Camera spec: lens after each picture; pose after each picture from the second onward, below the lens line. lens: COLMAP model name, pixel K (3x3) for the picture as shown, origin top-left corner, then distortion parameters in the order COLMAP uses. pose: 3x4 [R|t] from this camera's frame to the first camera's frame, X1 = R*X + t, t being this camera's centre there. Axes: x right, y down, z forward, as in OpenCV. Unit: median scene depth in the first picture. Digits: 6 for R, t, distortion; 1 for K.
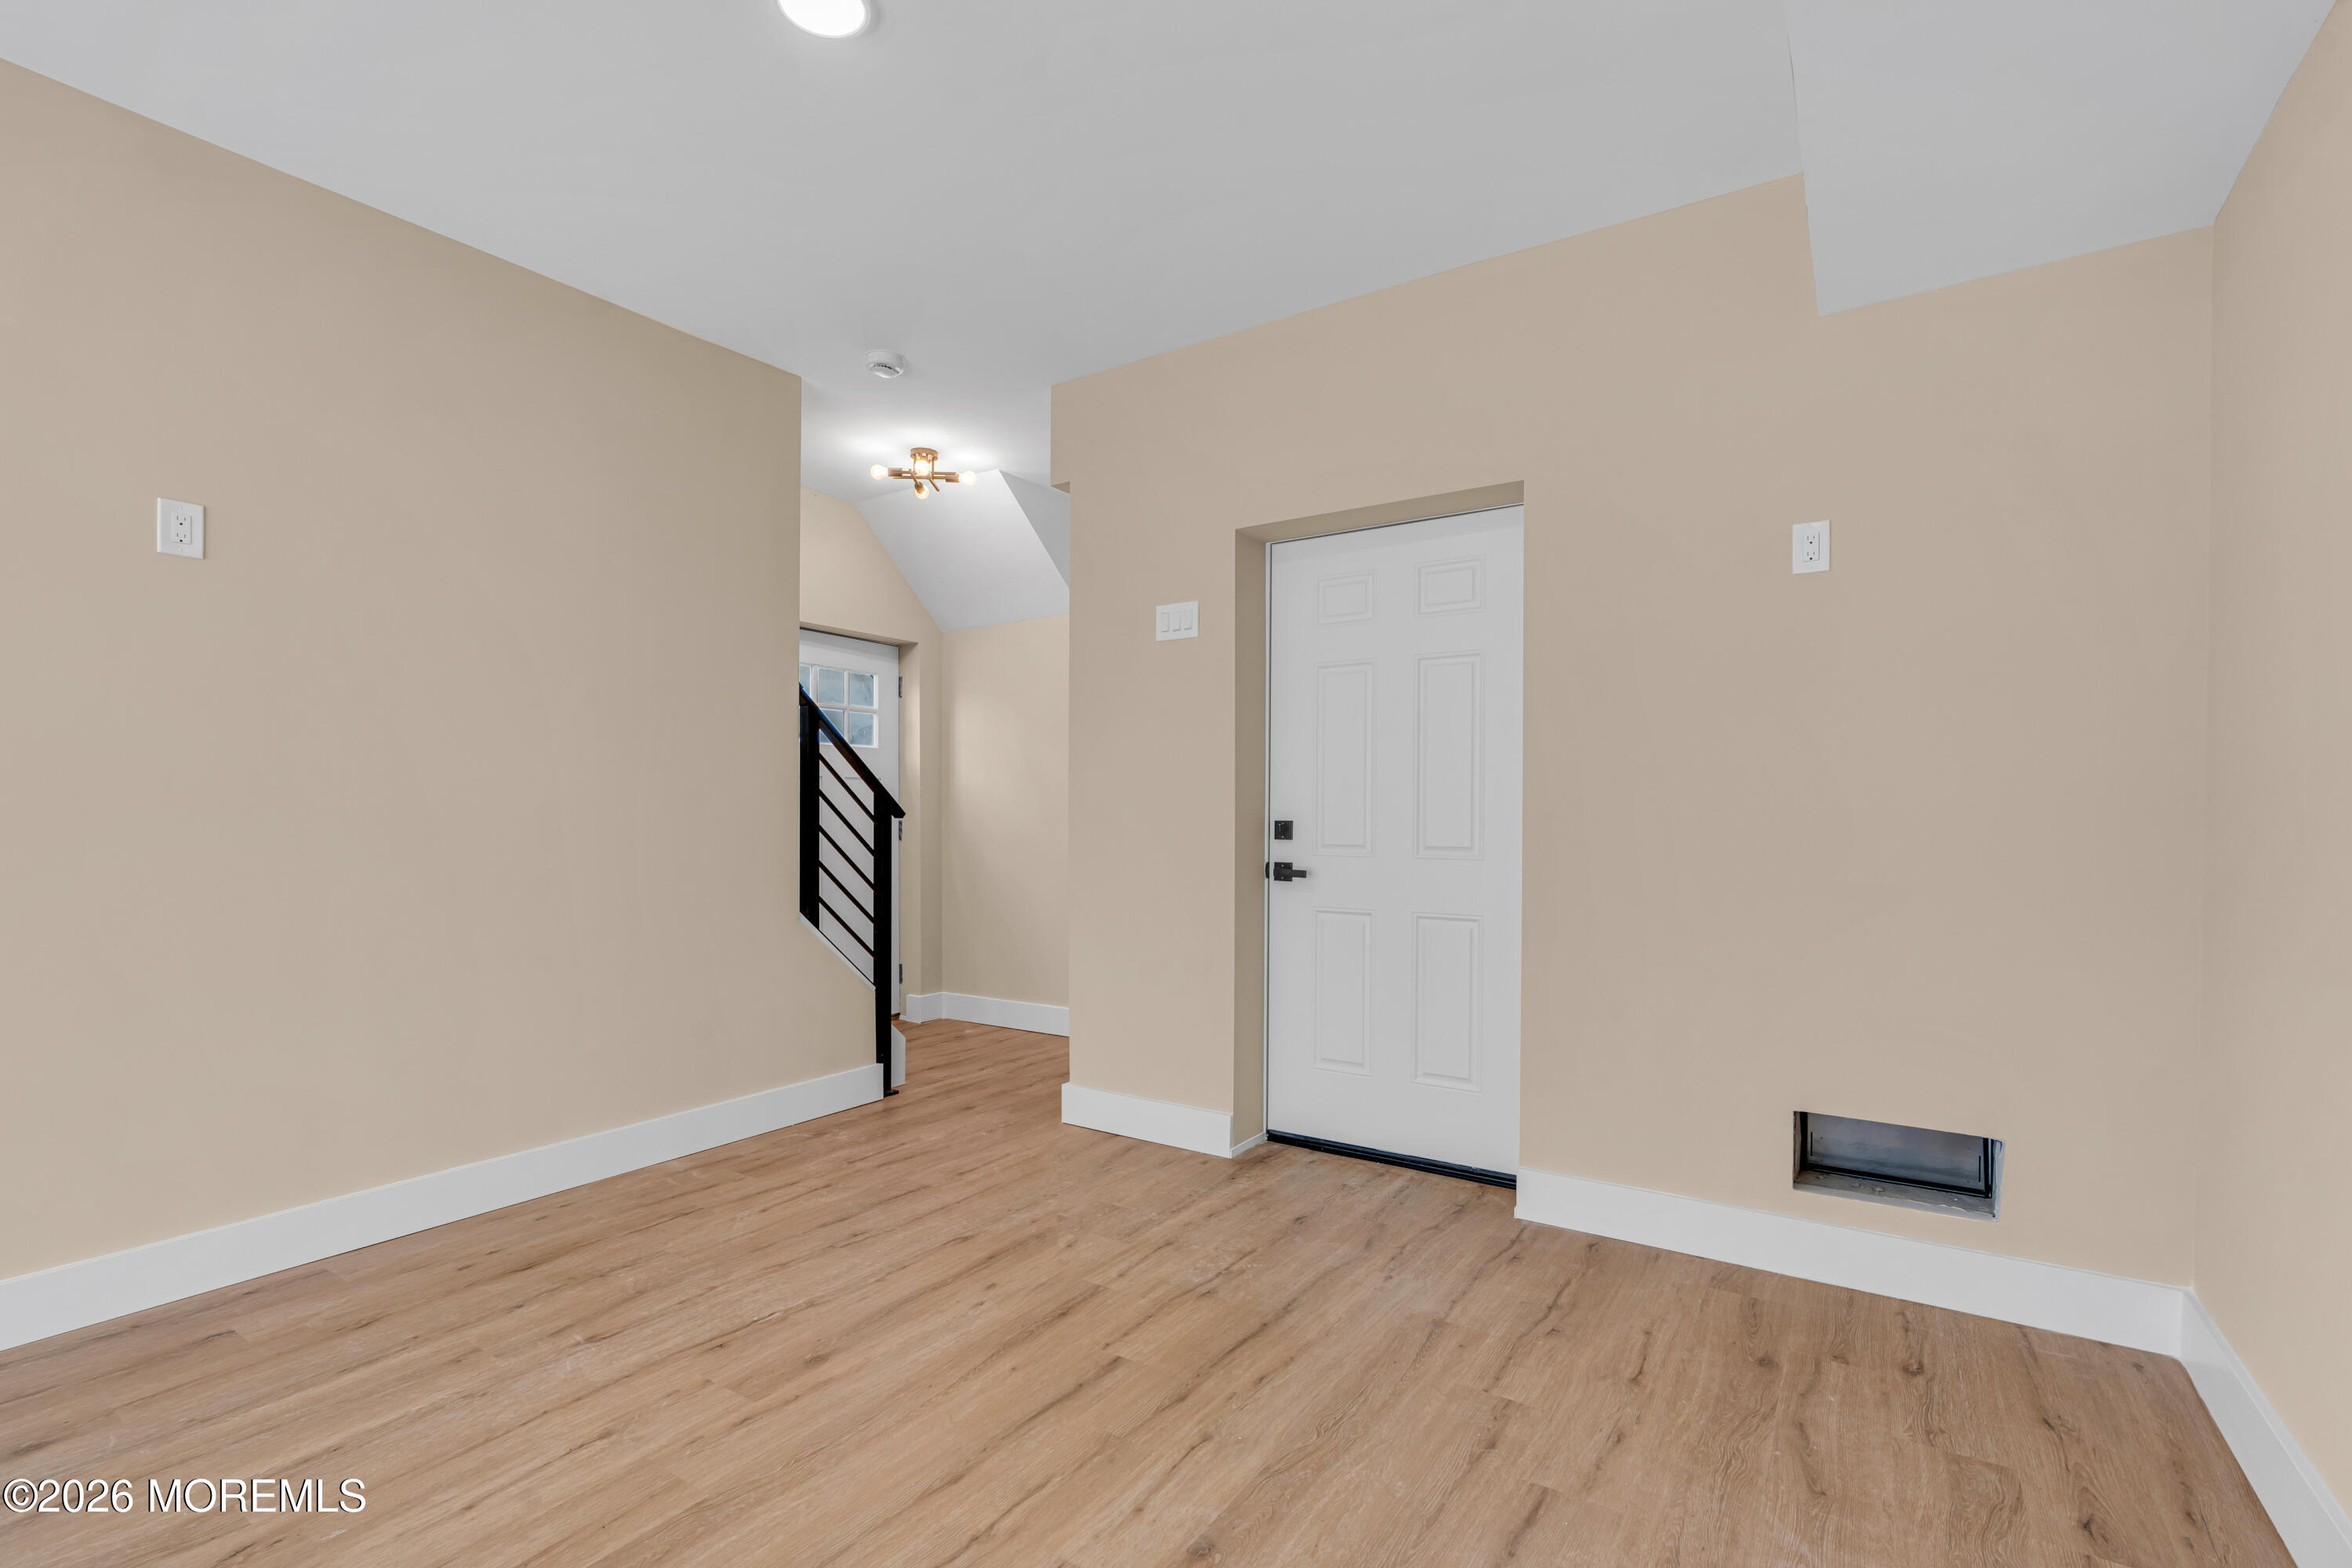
lens RADIAL K [[1048.9, 0, 1174.1], [0, 1048.9, 794.1], [0, 0, 1]] dist [-0.011035, 0.000808]
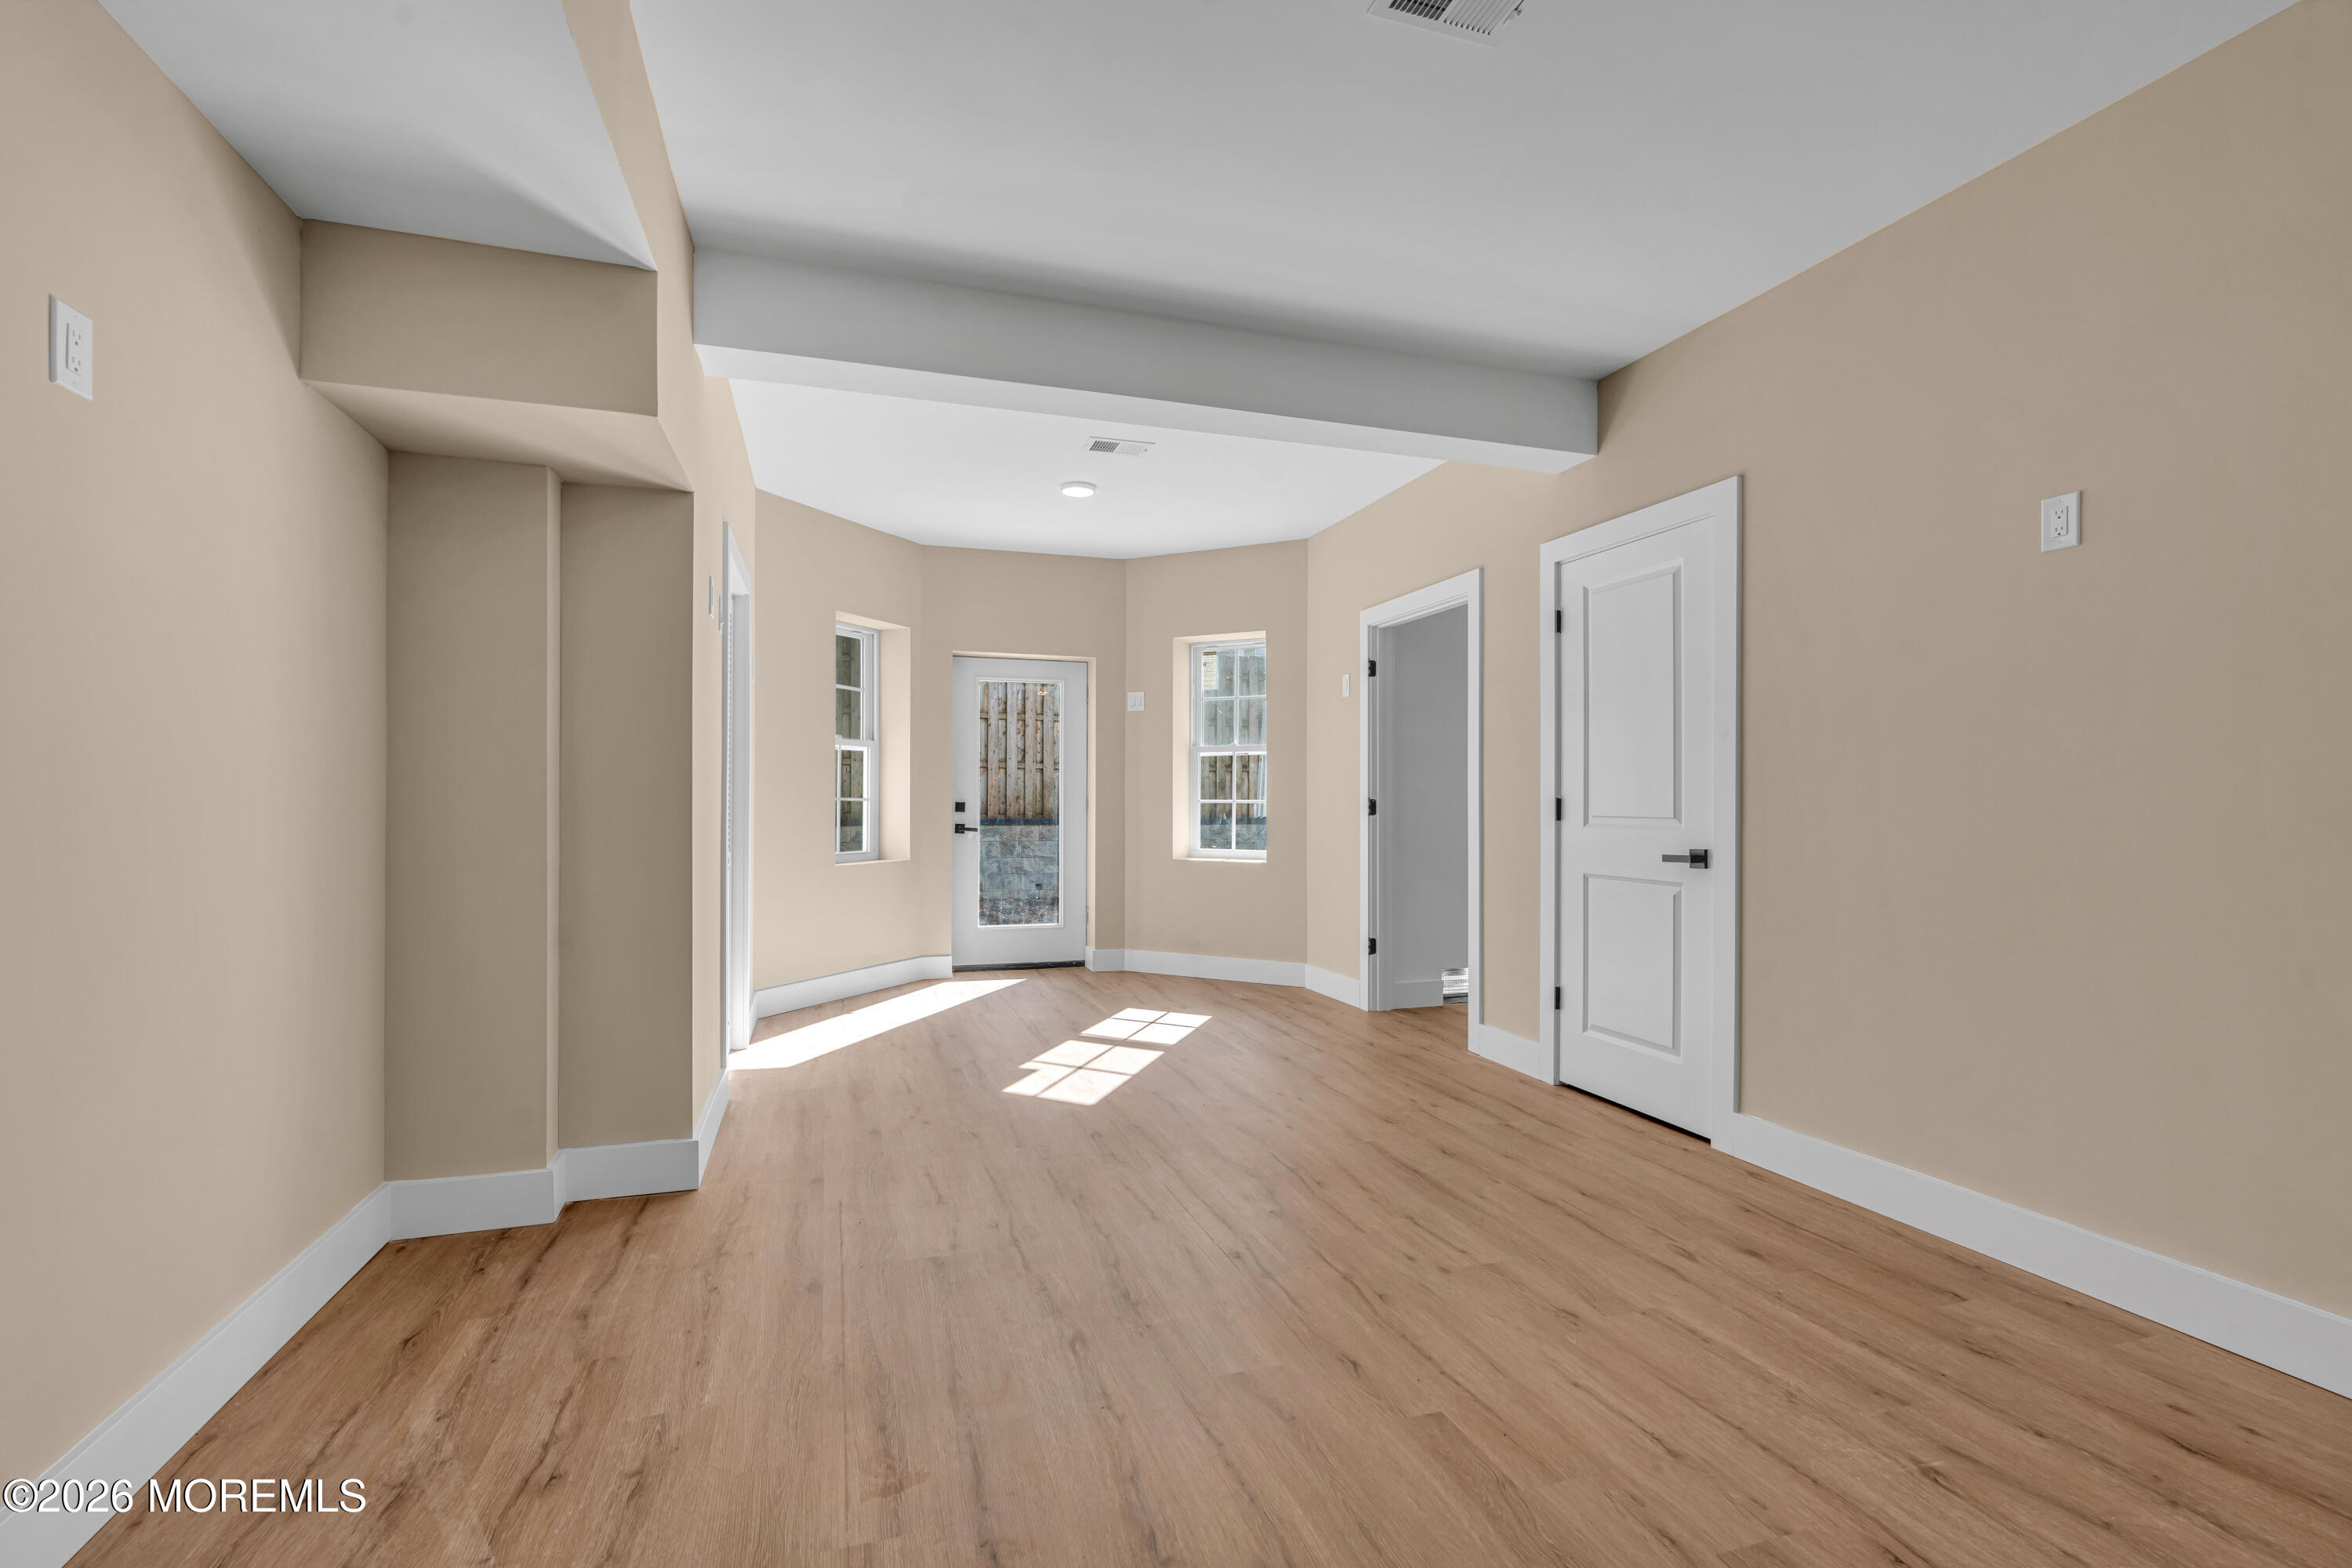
lens RADIAL K [[1048.9, 0, 1173.2], [0, 1048.9, 793.8], [0, 0, 1]] dist [-0.011035, 0.000808]
pose [[-0.613720, -0.006230, -0.789499, 0.413497], [0.006671, 0.999892, -0.013076, 0.018716], [0.789495, -0.013292, -0.613612, 1.038261]]
